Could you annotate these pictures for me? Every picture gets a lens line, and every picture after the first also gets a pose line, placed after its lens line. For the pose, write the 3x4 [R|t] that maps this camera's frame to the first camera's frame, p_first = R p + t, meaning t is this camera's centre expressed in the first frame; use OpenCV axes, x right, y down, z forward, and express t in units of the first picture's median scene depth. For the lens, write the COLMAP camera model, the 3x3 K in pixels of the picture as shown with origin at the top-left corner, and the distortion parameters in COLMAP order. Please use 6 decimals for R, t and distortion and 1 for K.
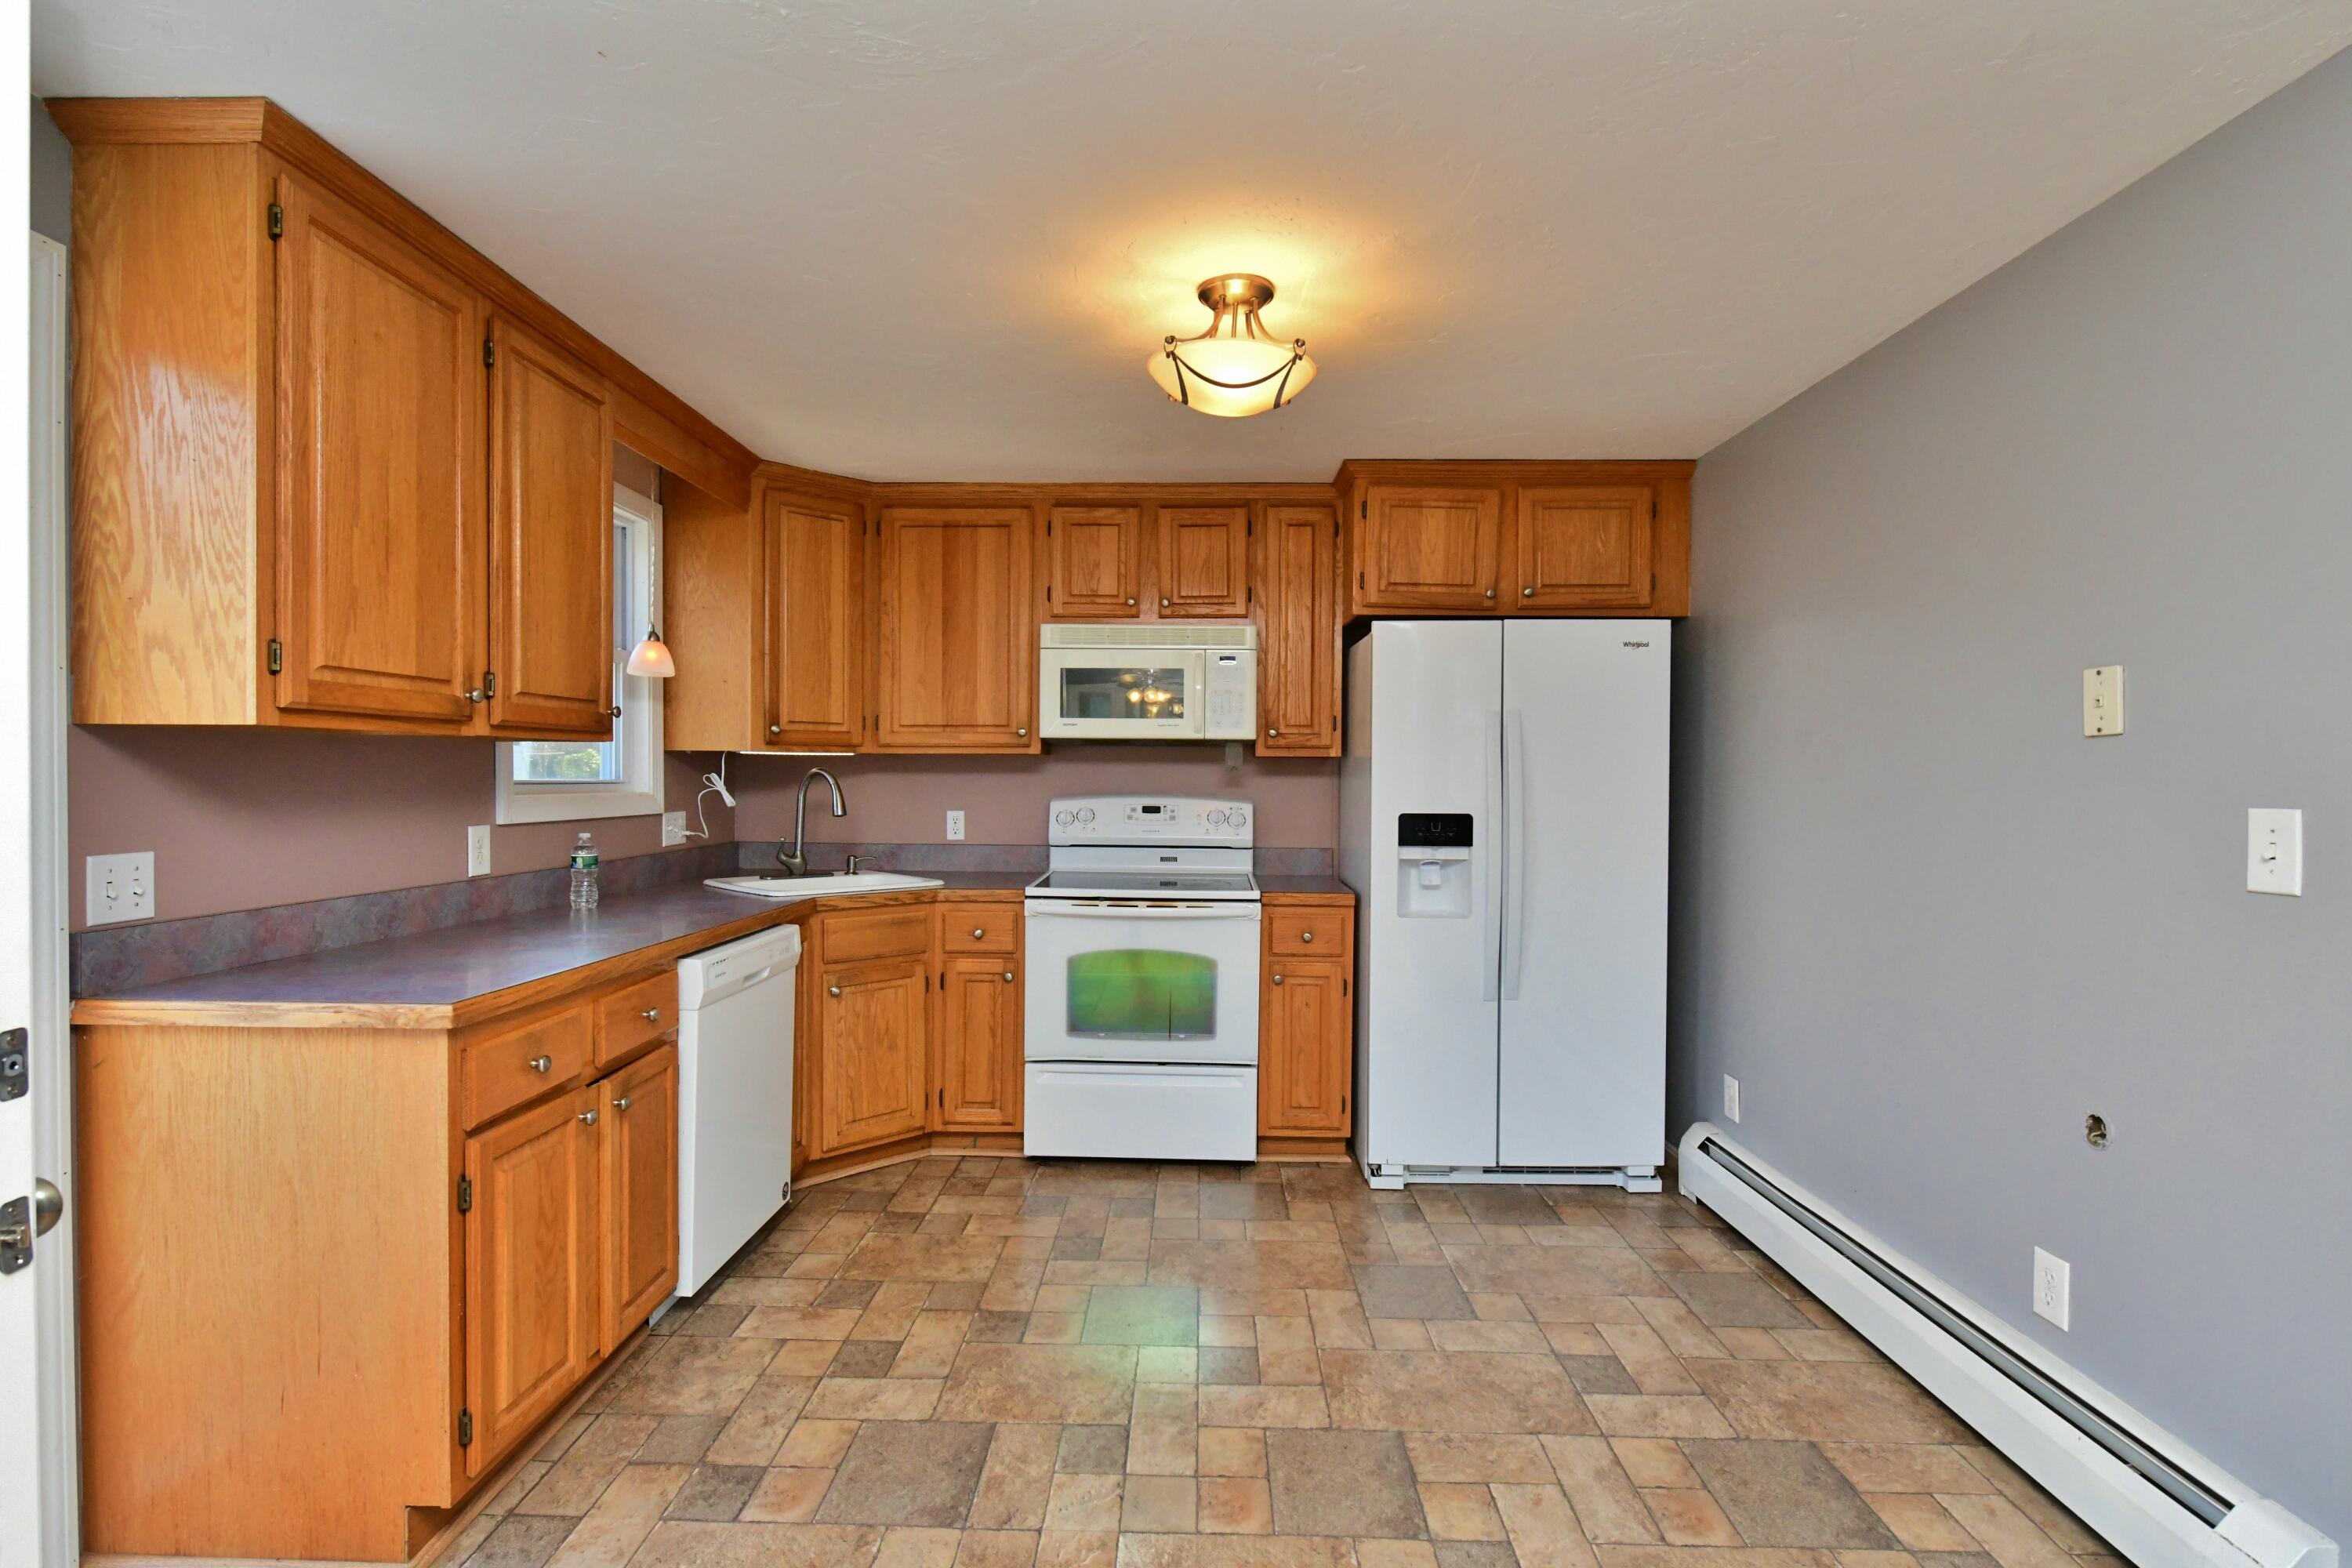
lens RADIAL K [[1099.3, 0, 1176.0], [0, 1099.3, 784.0], [0, 0, 1]] dist [-0.008624, -0.000300]
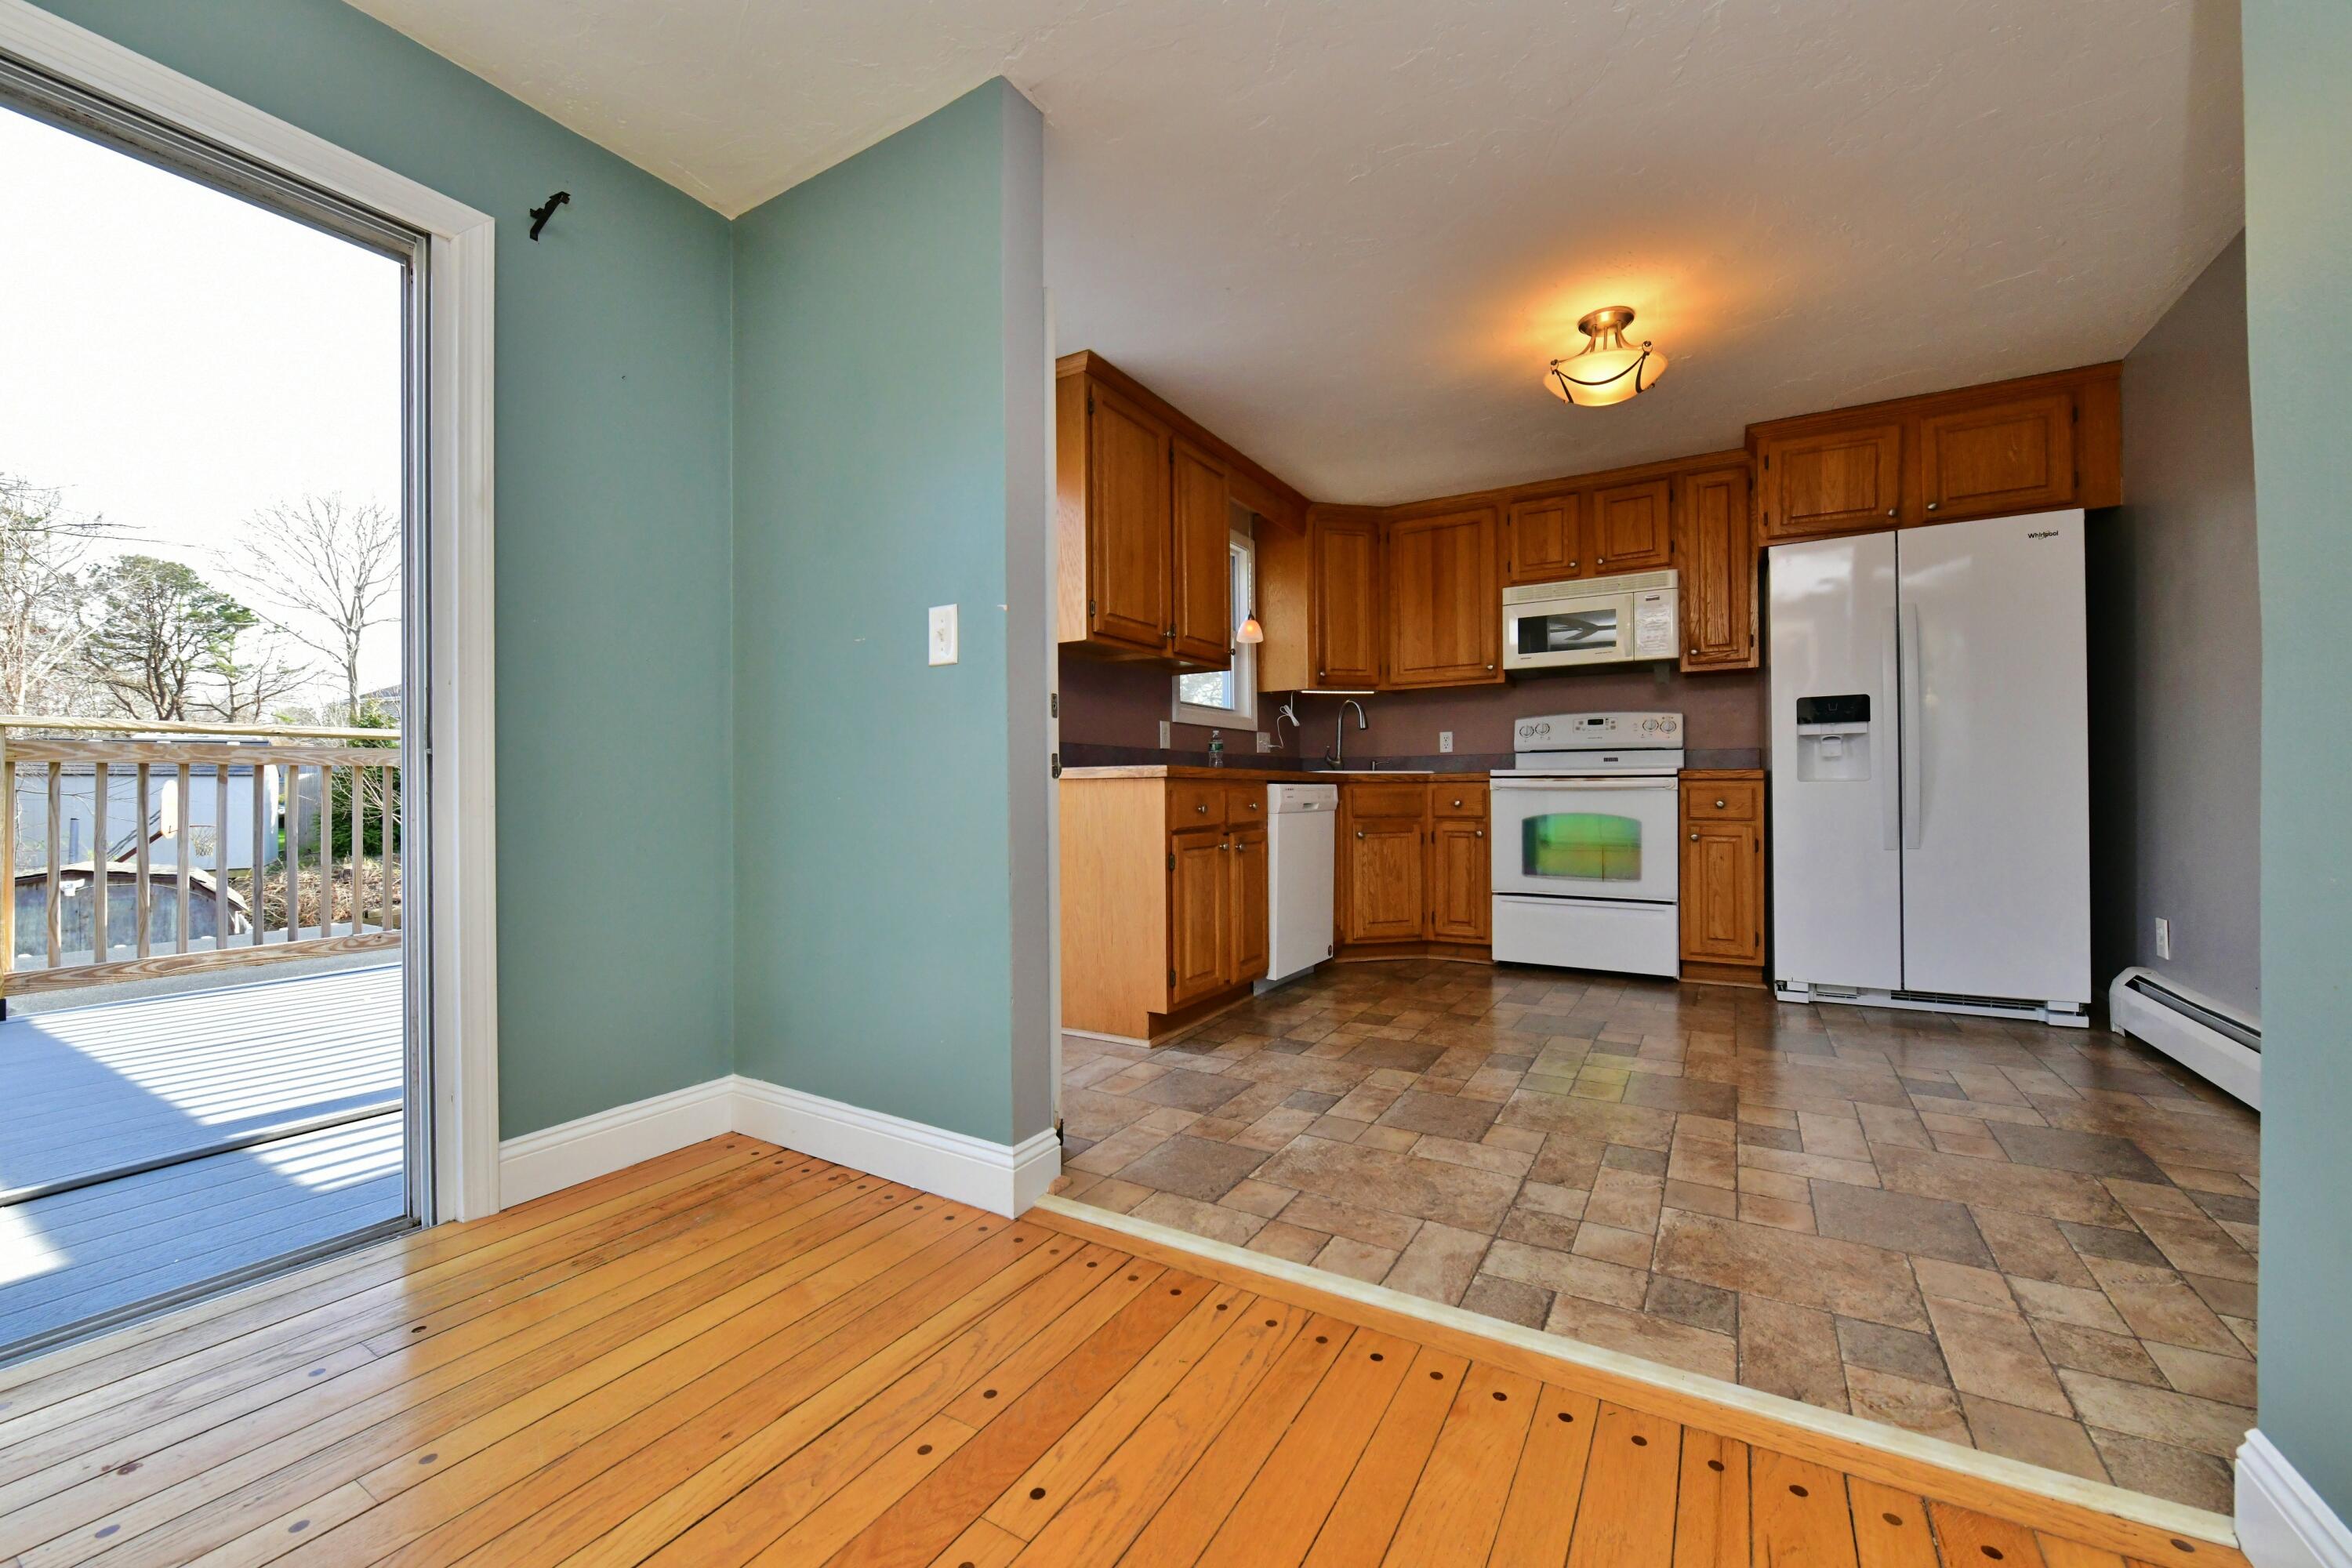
lens RADIAL K [[932.1, 0, 1176.0], [0, 932.1, 784.0], [0, 0, 1]] dist [-0.001463, -0.003584]
pose [[0.867992, -0.015845, -0.496326, 0.109342], [0.007888, 0.999805, -0.018123, 0.132025], [0.496516, 0.011815, 0.867947, -0.251053]]
